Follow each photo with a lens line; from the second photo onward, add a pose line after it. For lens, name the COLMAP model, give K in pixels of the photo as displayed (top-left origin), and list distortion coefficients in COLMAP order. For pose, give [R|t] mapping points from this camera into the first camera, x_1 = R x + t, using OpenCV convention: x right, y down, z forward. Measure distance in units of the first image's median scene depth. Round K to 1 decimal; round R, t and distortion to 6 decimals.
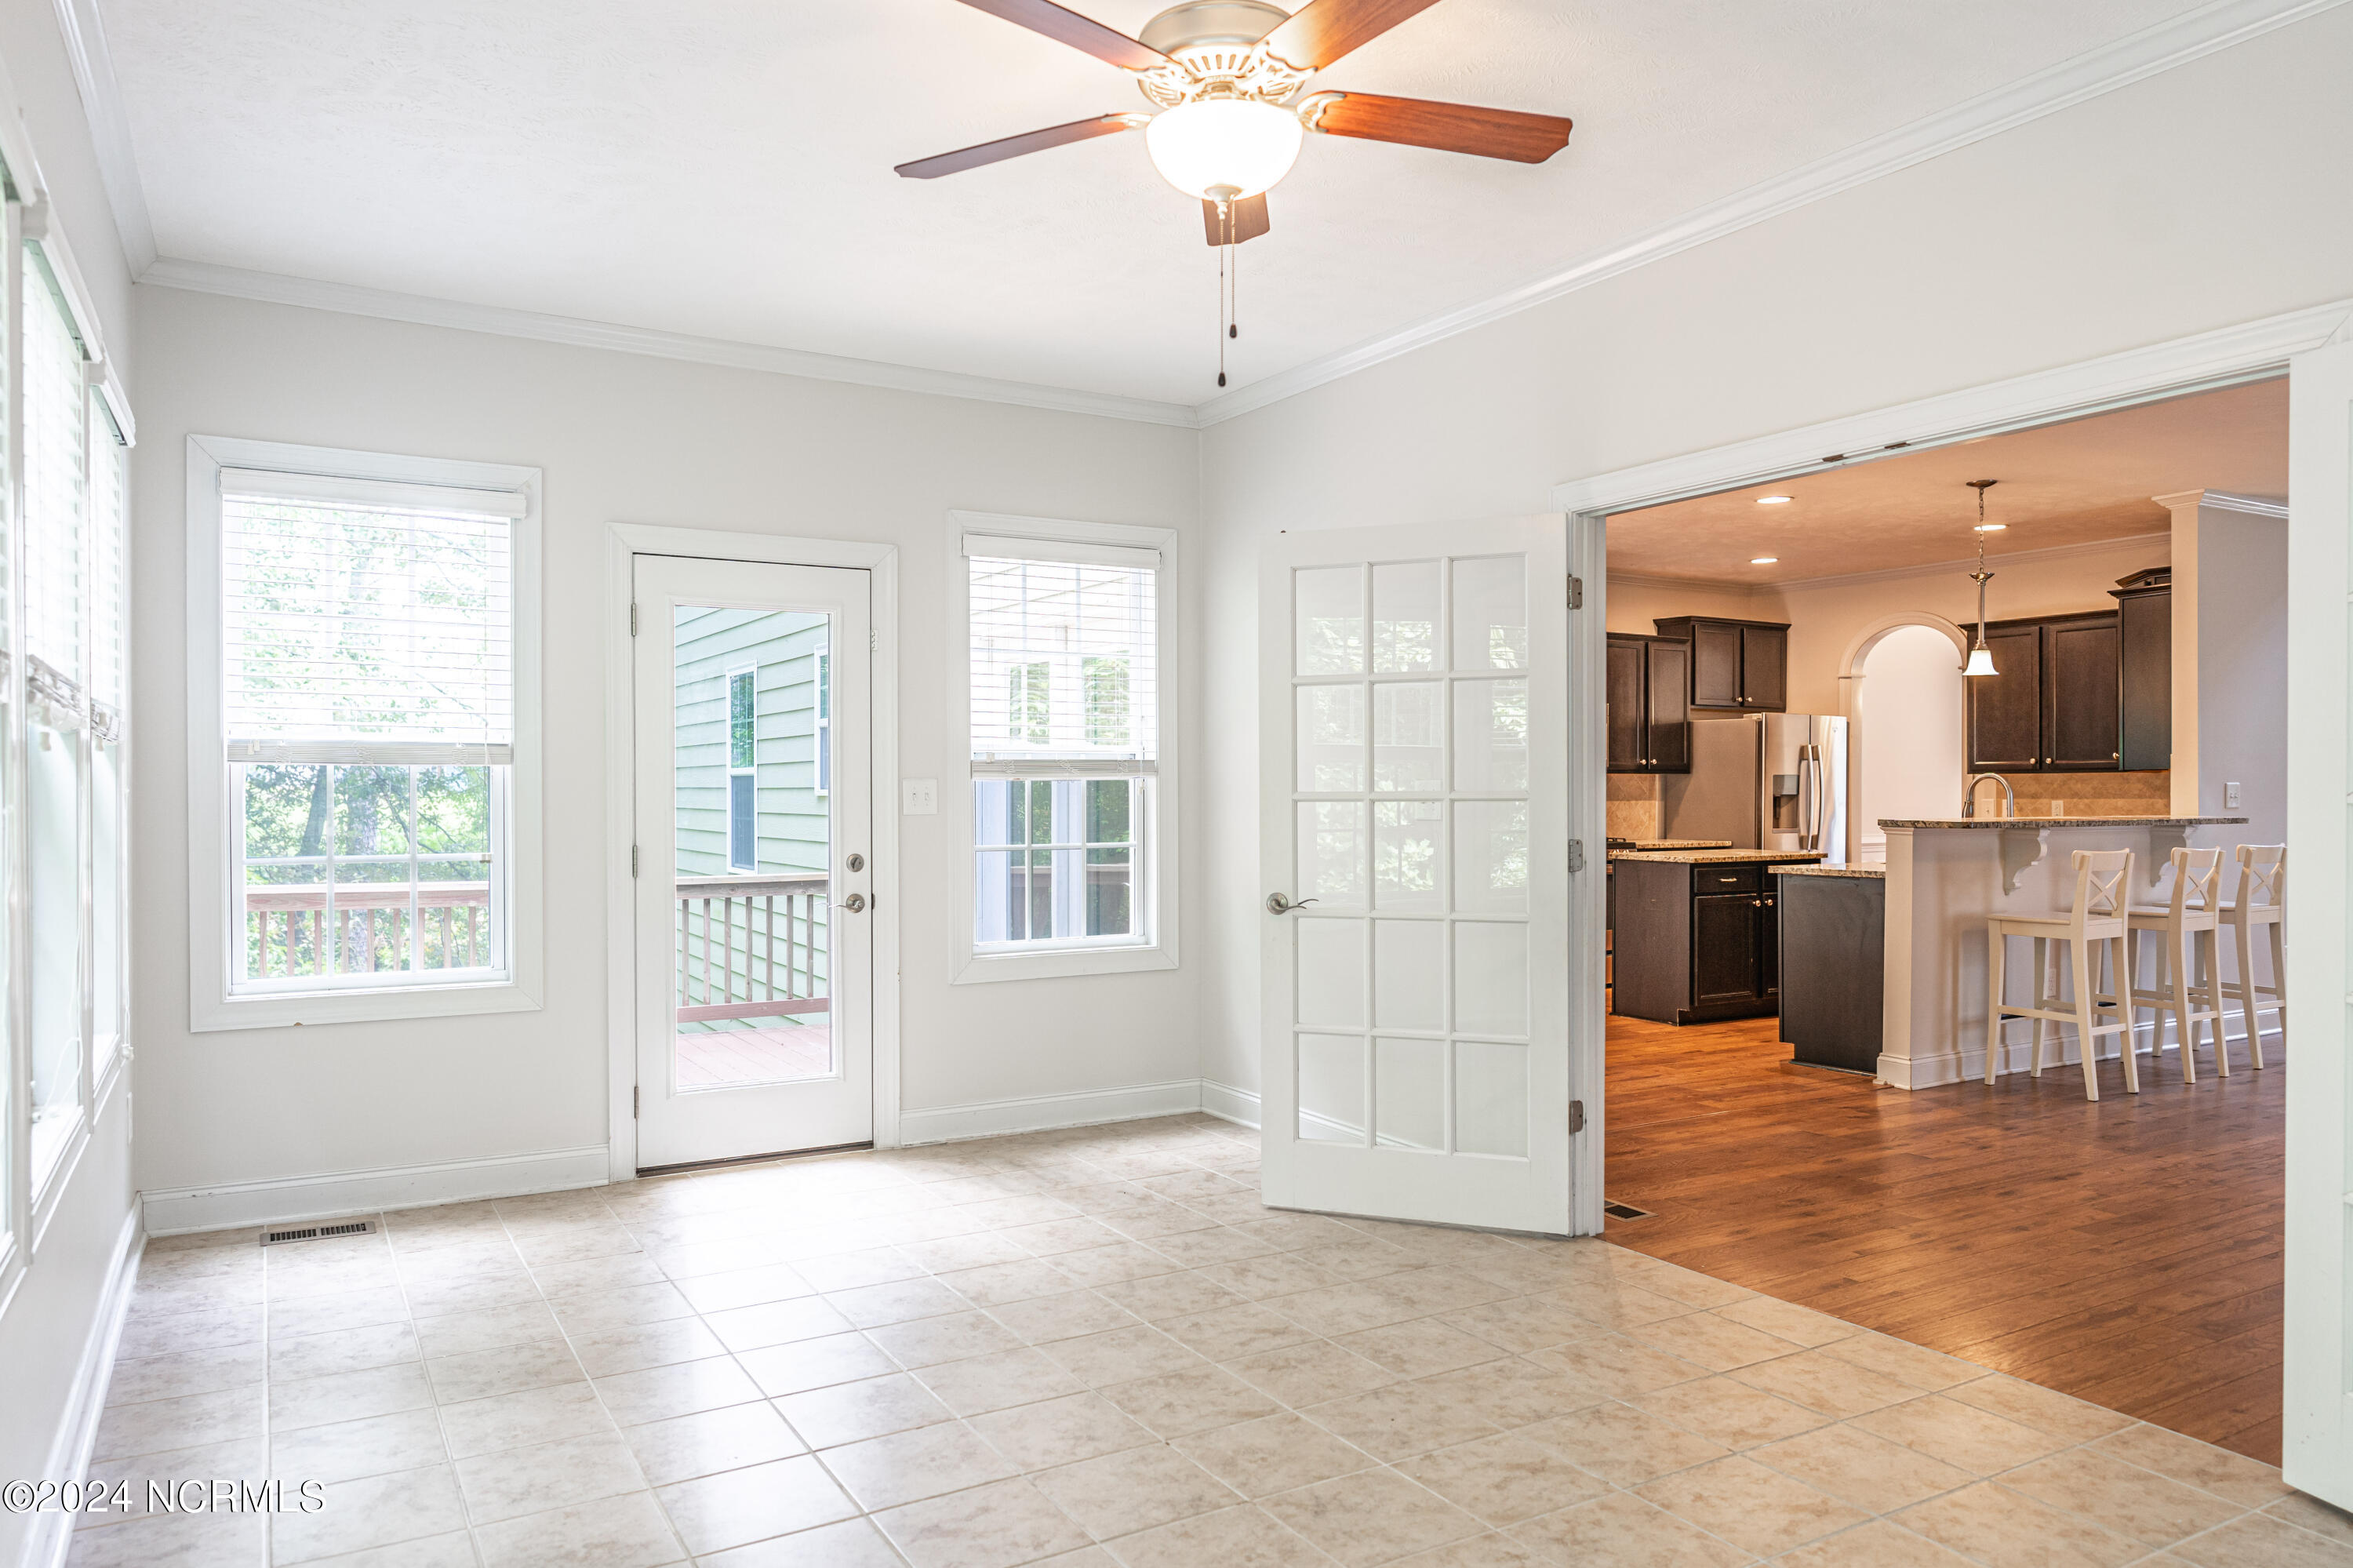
lens RADIAL K [[1586.3, 0, 1132.1], [0, 1586.3, 807.7], [0, 0, 1]] dist [-0.001080, 0.005570]
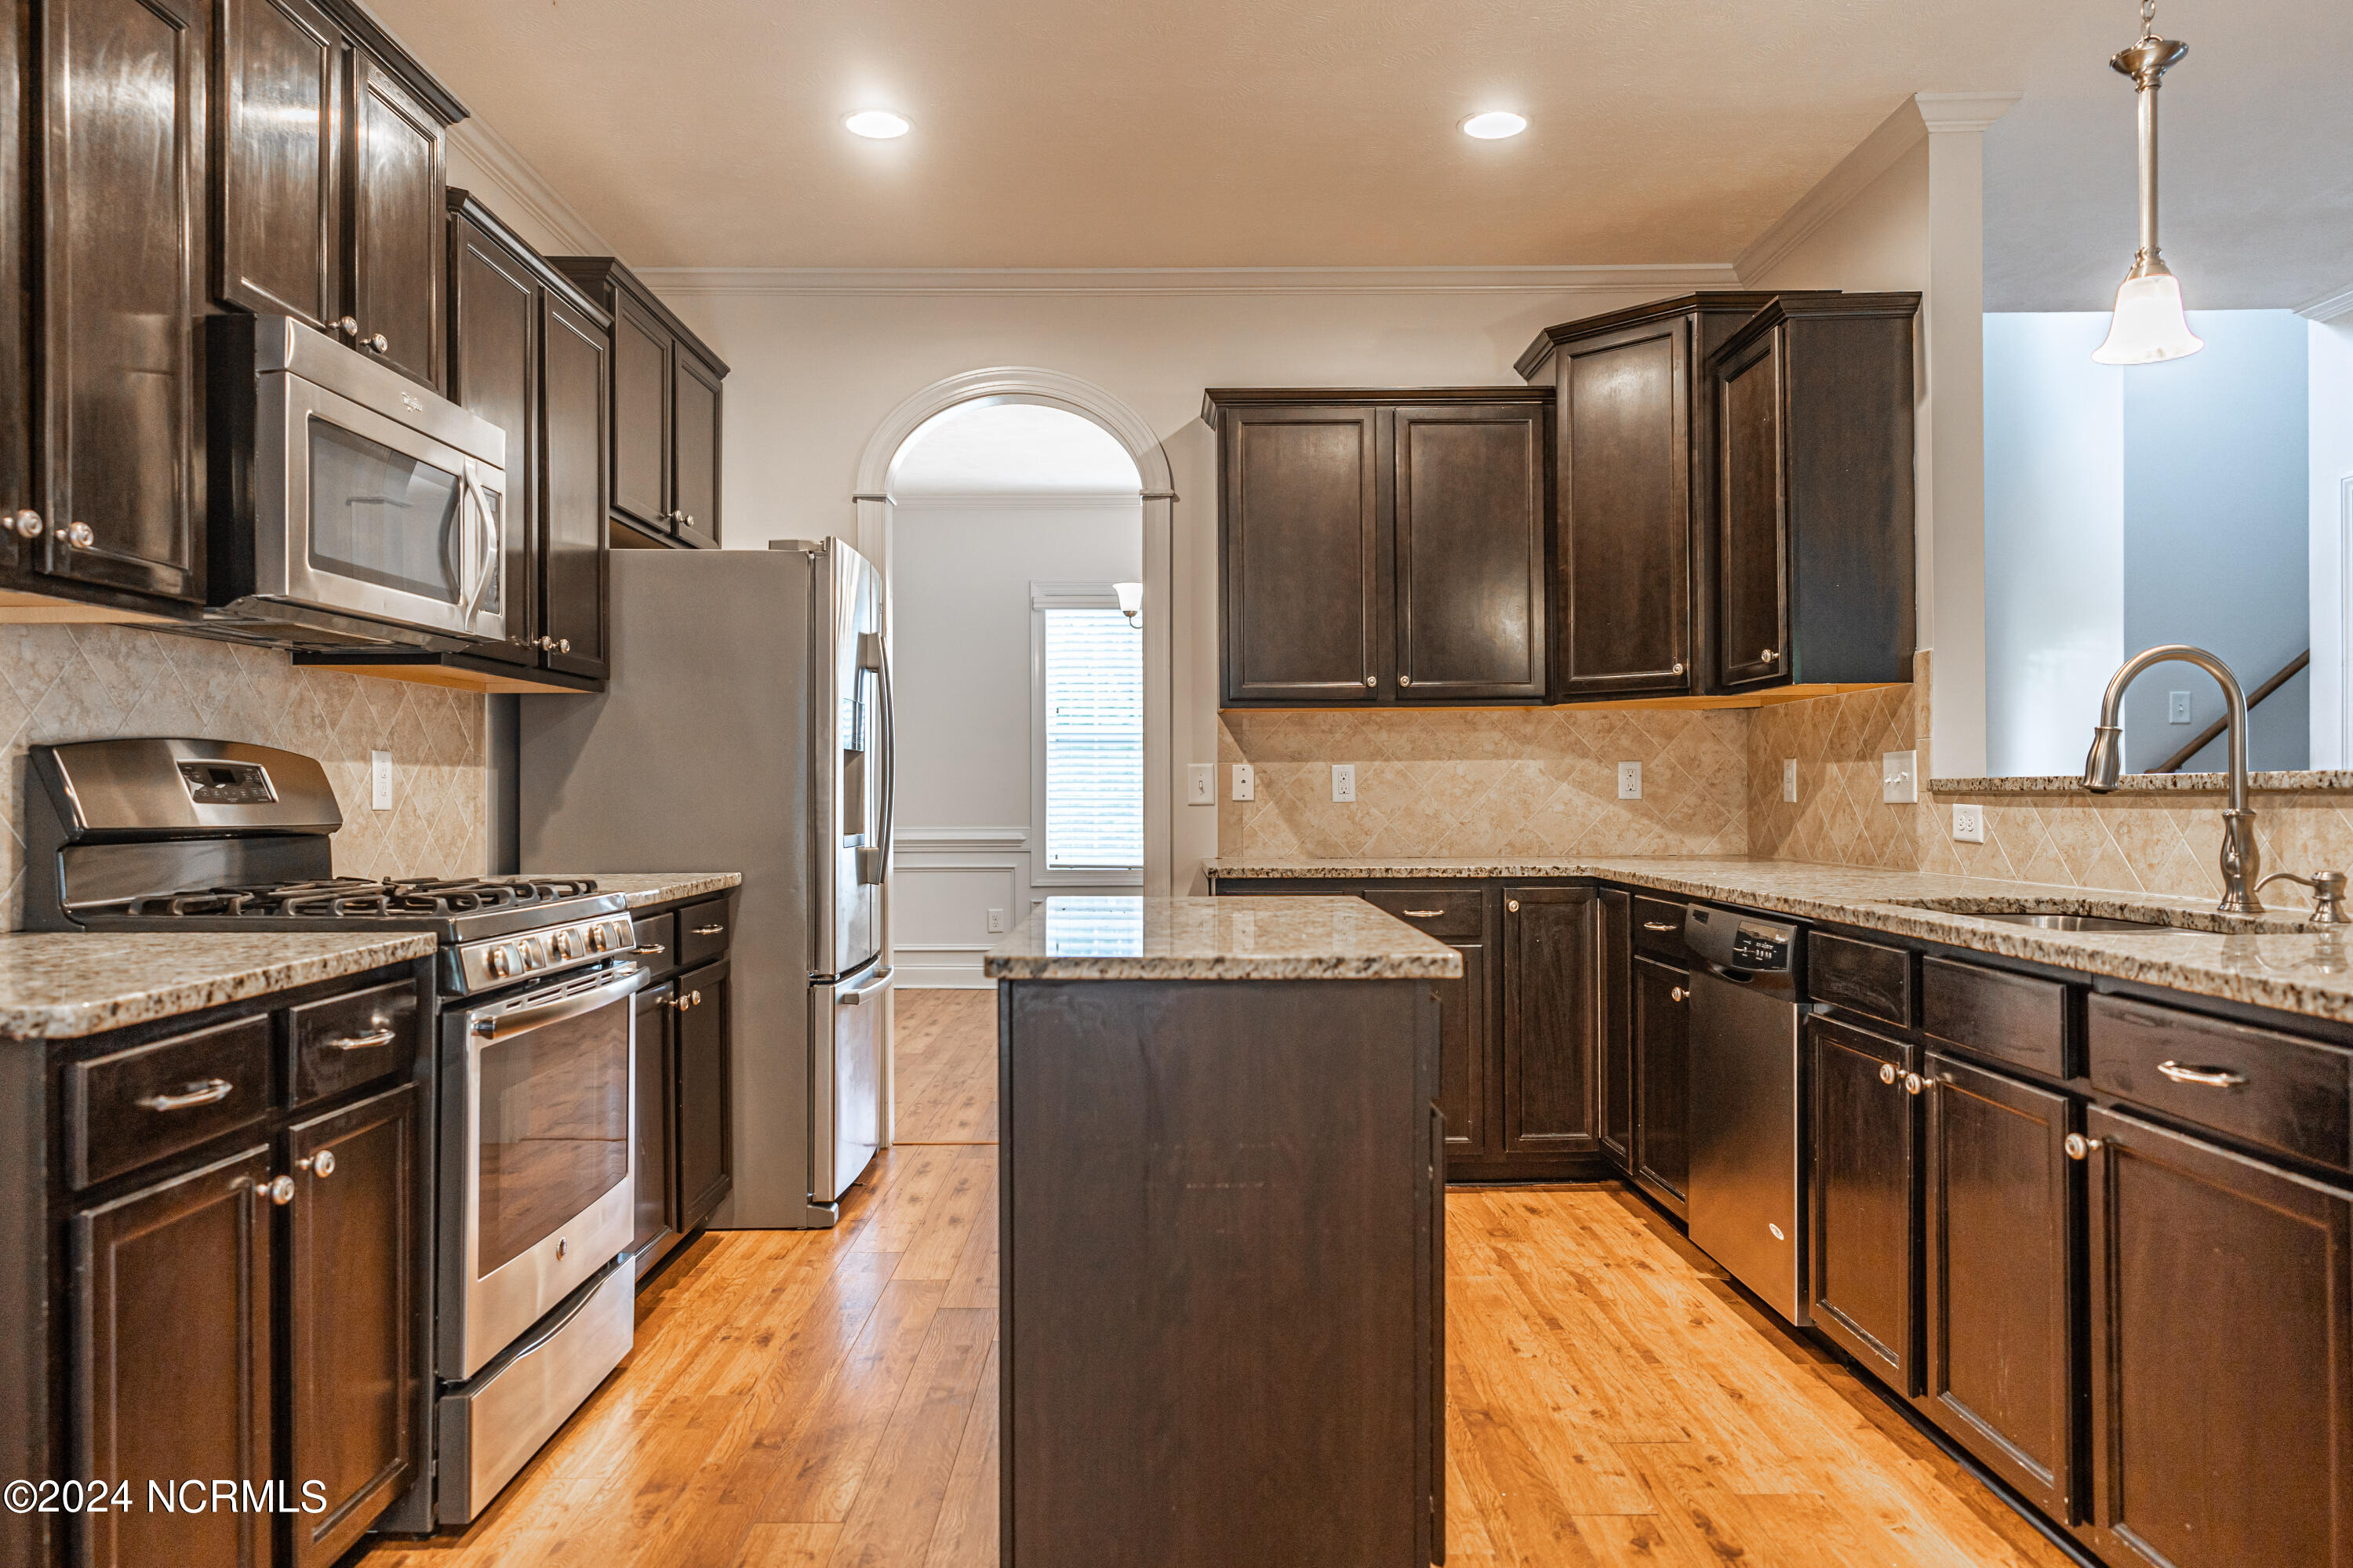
lens RADIAL K [[1586.3, 0, 1182.2], [0, 1586.3, 792.5], [0, 0, 1]] dist [-0.001080, 0.005570]
pose [[0.485296, -0.002617, 0.874346, 0.108305], [0.016203, 0.999851, -0.006000, 0.006497], [-0.874200, 0.017079, 0.485266, 0.780842]]
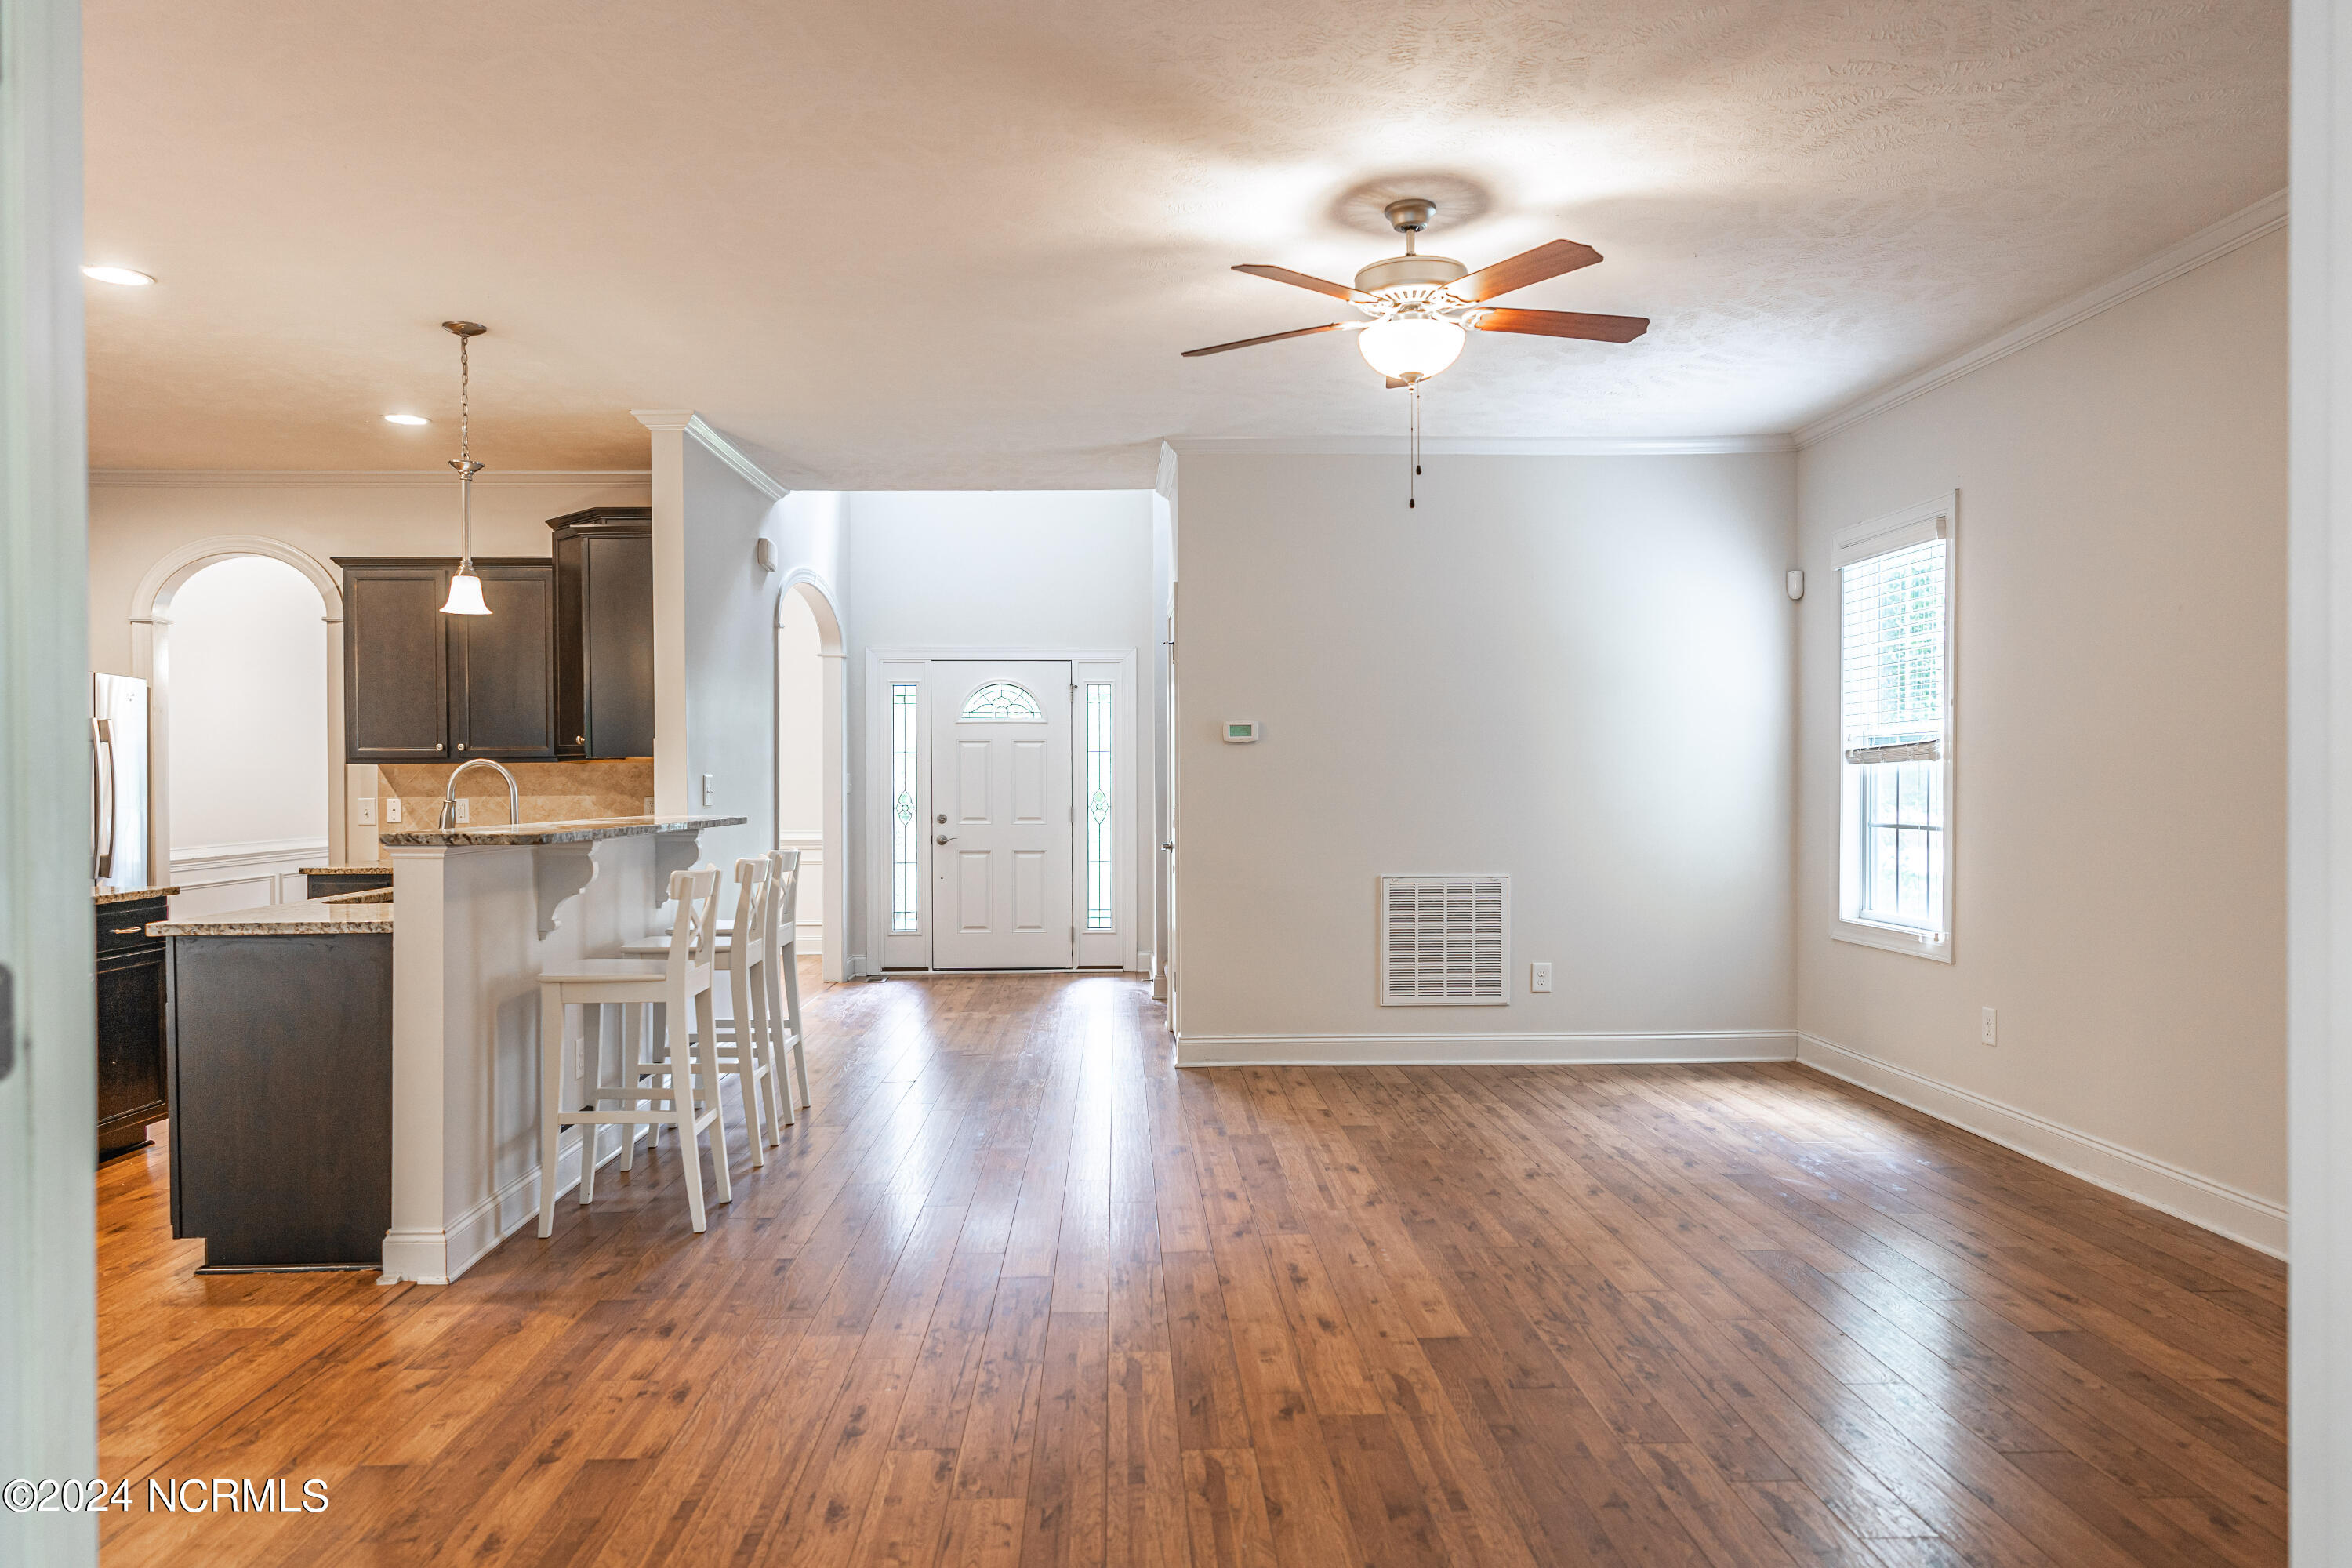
lens RADIAL K [[1585.5, 0, 1177.3], [0, 1585.5, 788.8], [0, 0, 1]] dist [-0.001080, 0.005570]
pose [[0.467844, -0.006710, 0.883785, 0.062485], [0.016719, 0.999859, -0.001259, -0.002542], [-0.883653, 0.015366, 0.467891, 0.323325]]
